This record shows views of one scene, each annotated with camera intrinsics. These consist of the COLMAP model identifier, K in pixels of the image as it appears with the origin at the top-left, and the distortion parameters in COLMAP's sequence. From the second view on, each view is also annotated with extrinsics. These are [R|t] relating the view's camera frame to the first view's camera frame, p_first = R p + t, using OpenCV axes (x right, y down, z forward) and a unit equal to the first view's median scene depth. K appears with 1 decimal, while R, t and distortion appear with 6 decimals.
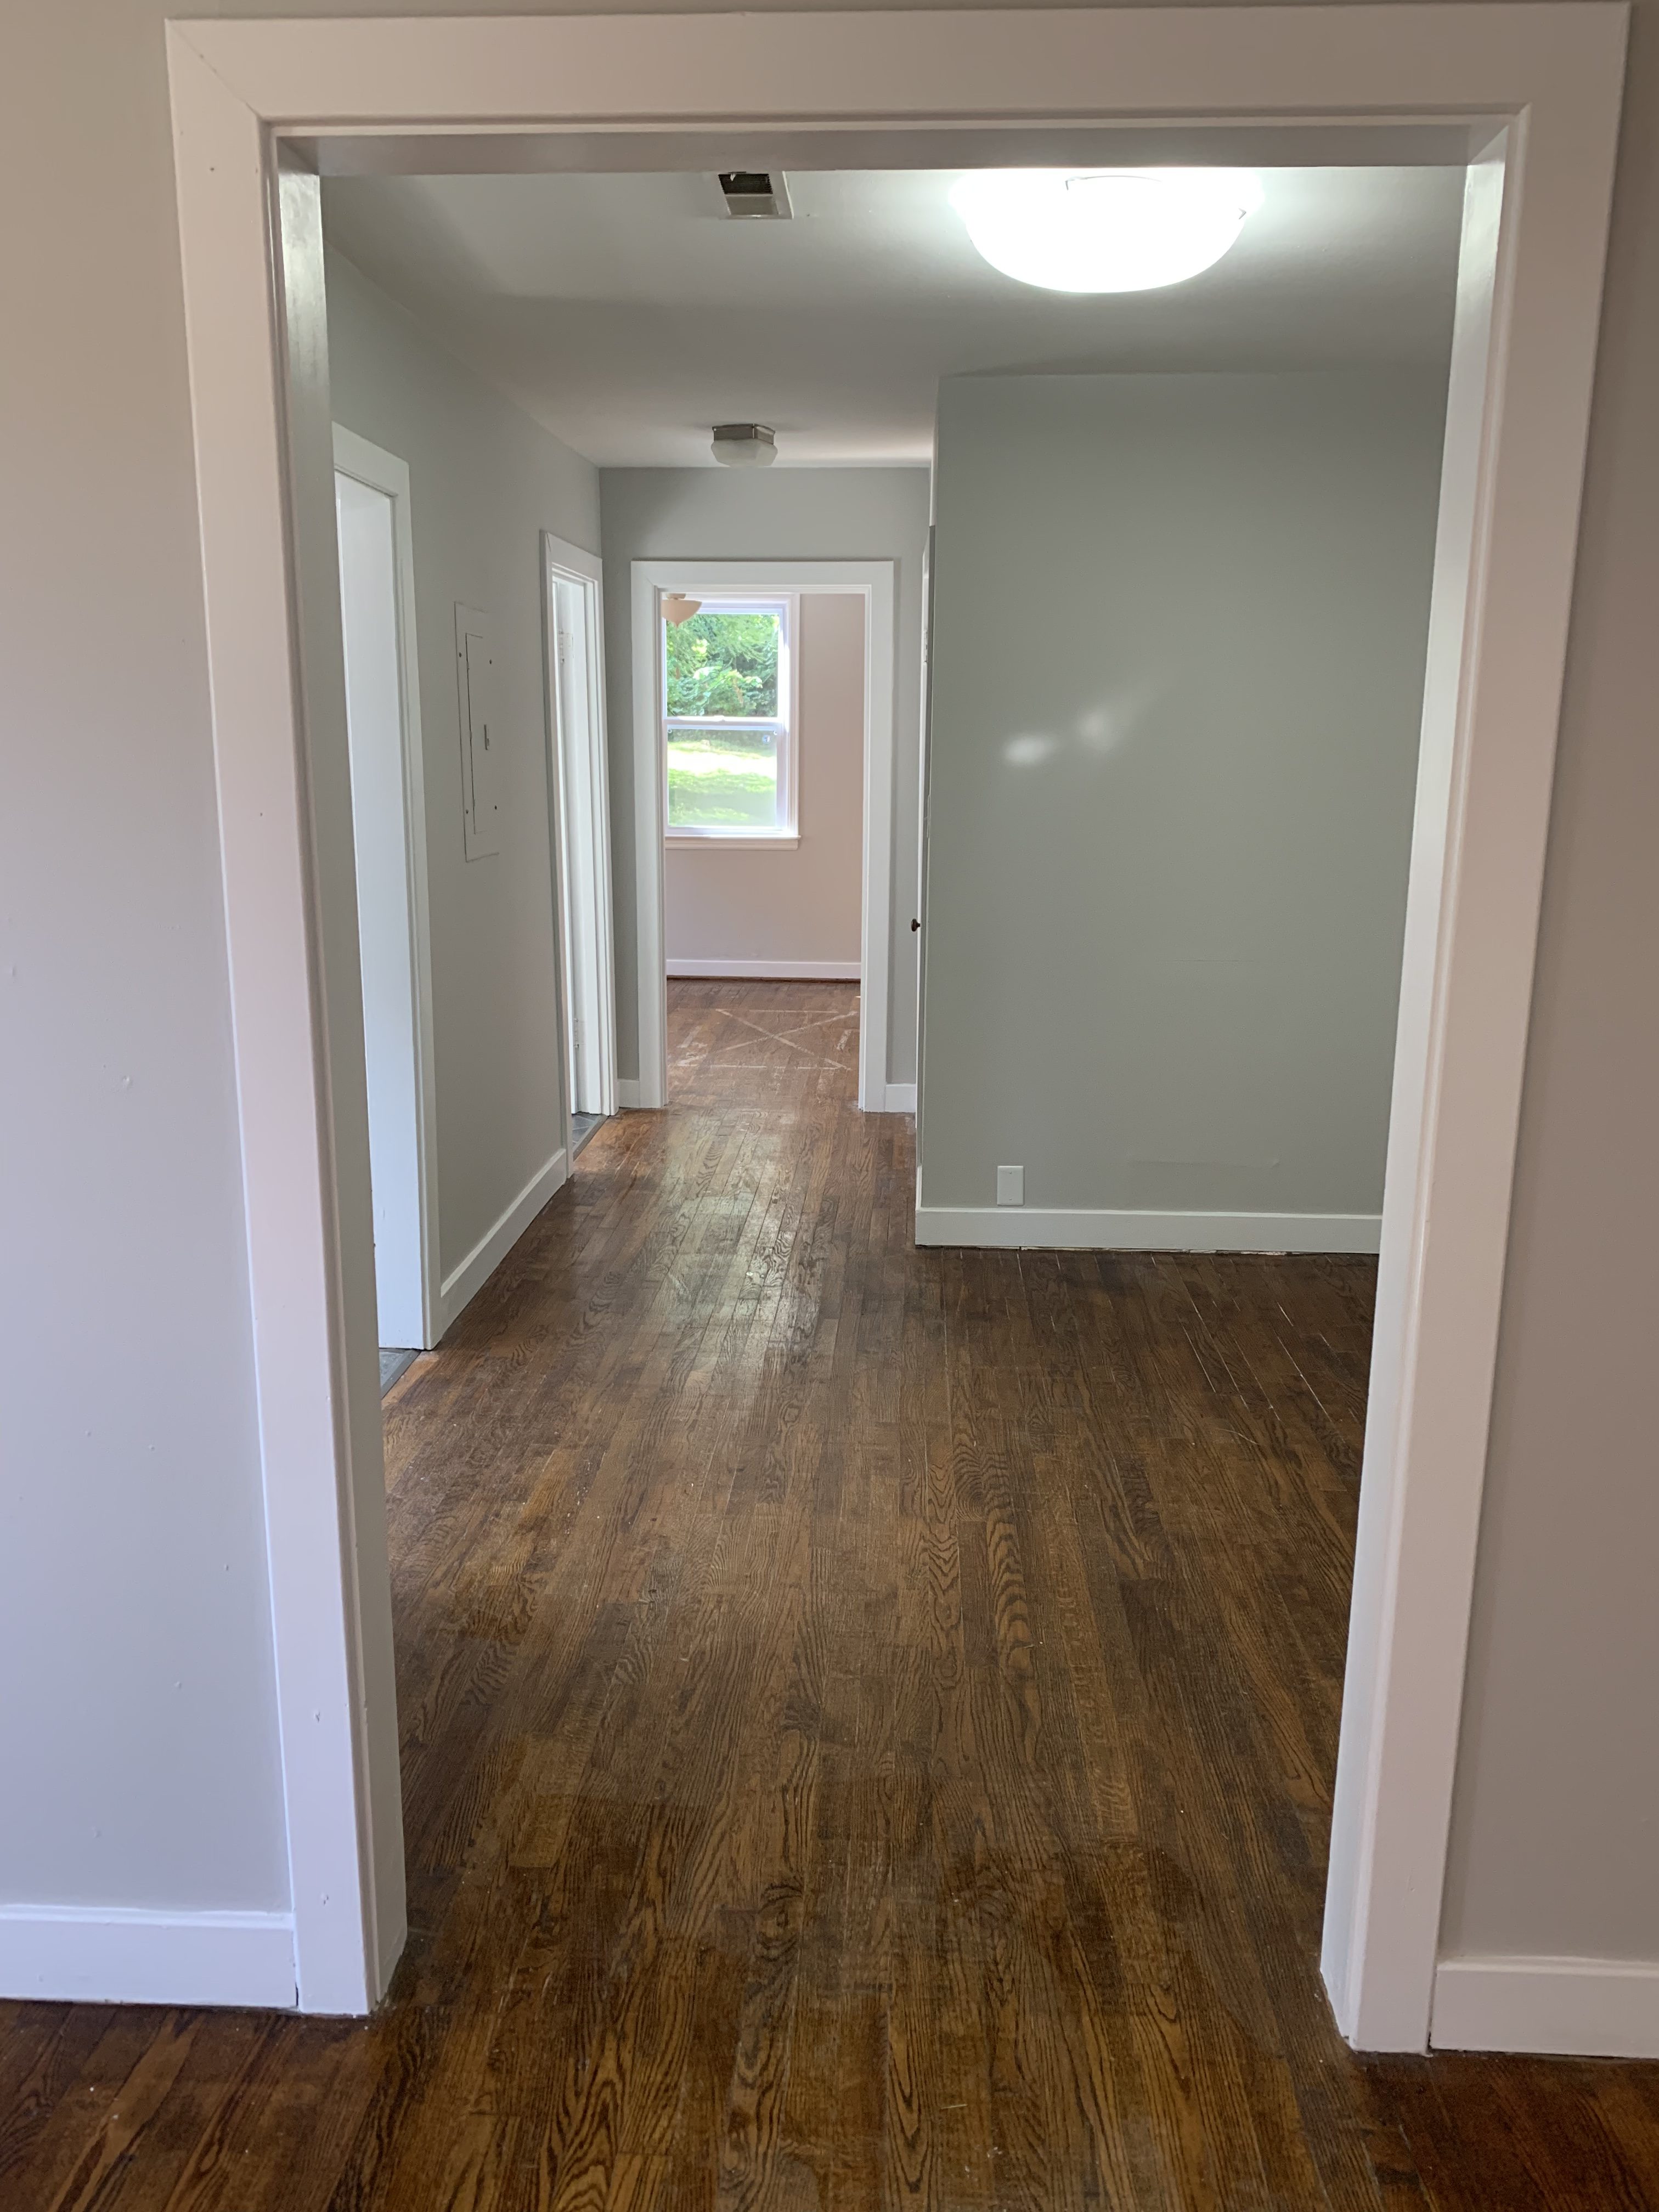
lens RADIAL K [[1681.6, 0, 828.2], [0, 1681.6, 1108.9], [0, 0, 1]] dist [0.010535, -0.014765]
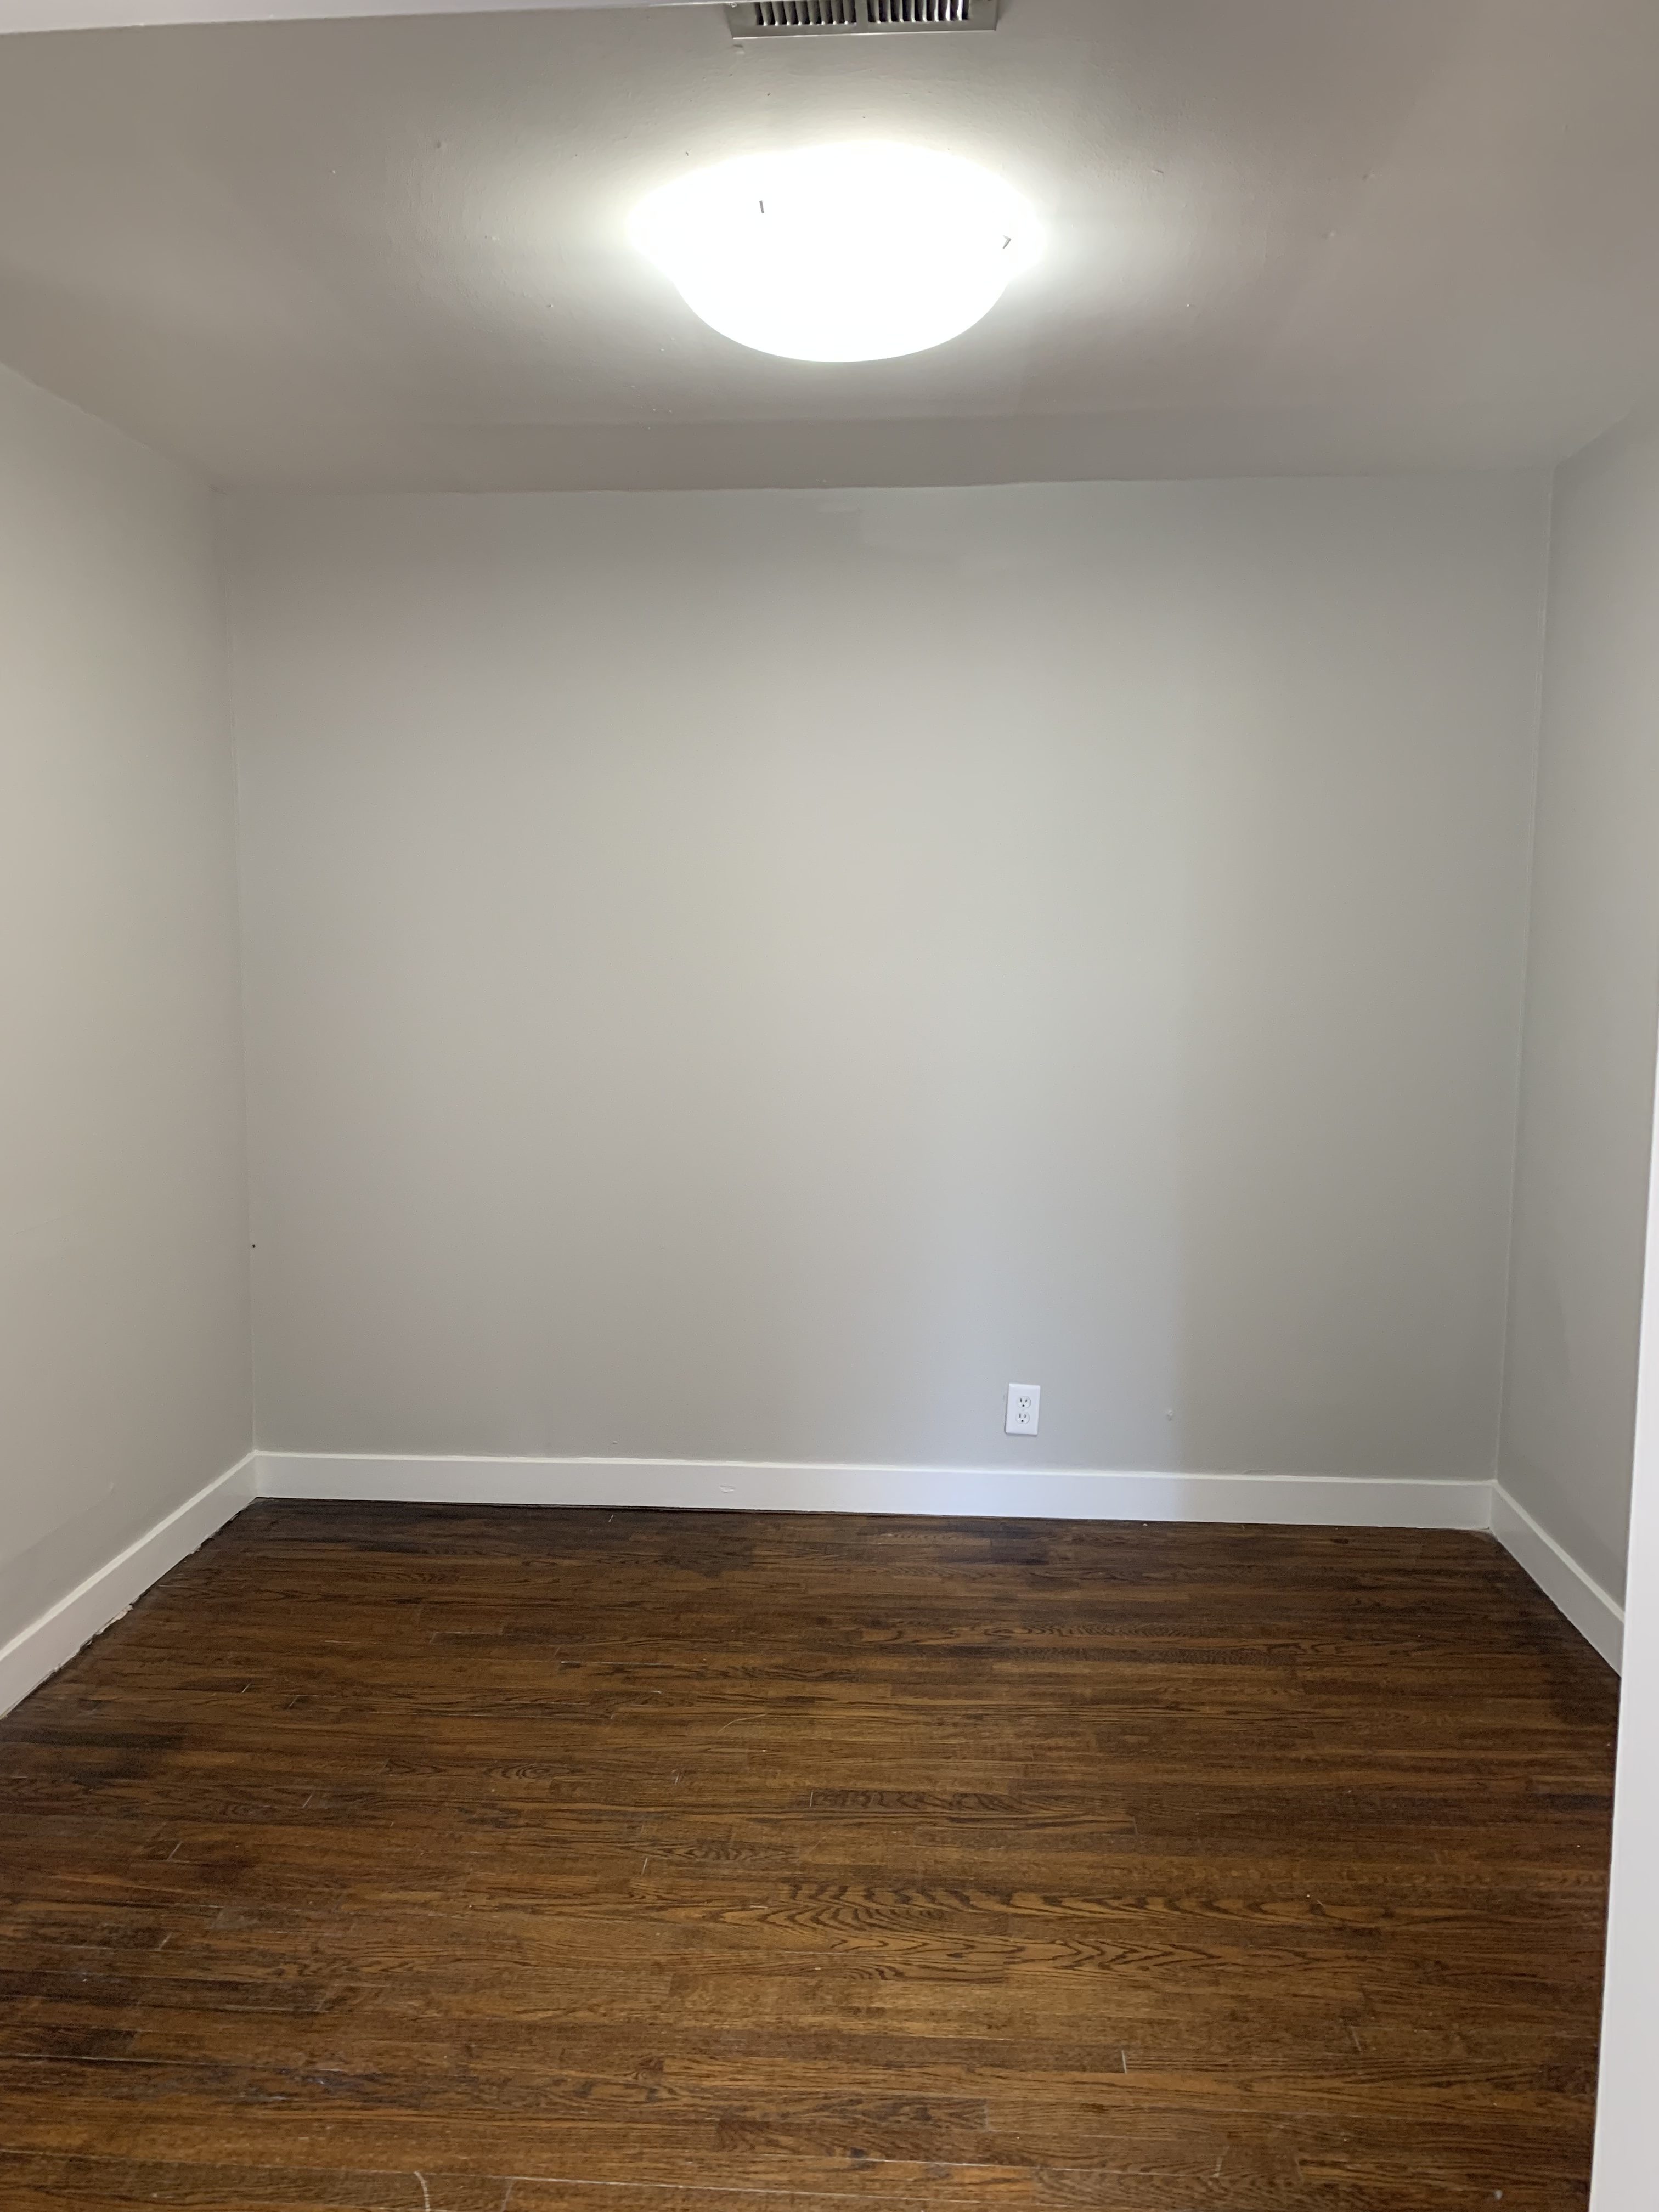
lens RADIAL K [[1681.6, 0, 829.6], [0, 1681.6, 1106.6], [0, 0, 1]] dist [0.010535, -0.014765]
pose [[0.014756, -0.127069, 0.991784, -0.523498], [0.209033, 0.970367, 0.121214, -0.186545], [-0.977797, 0.205527, 0.040880, 0.820197]]
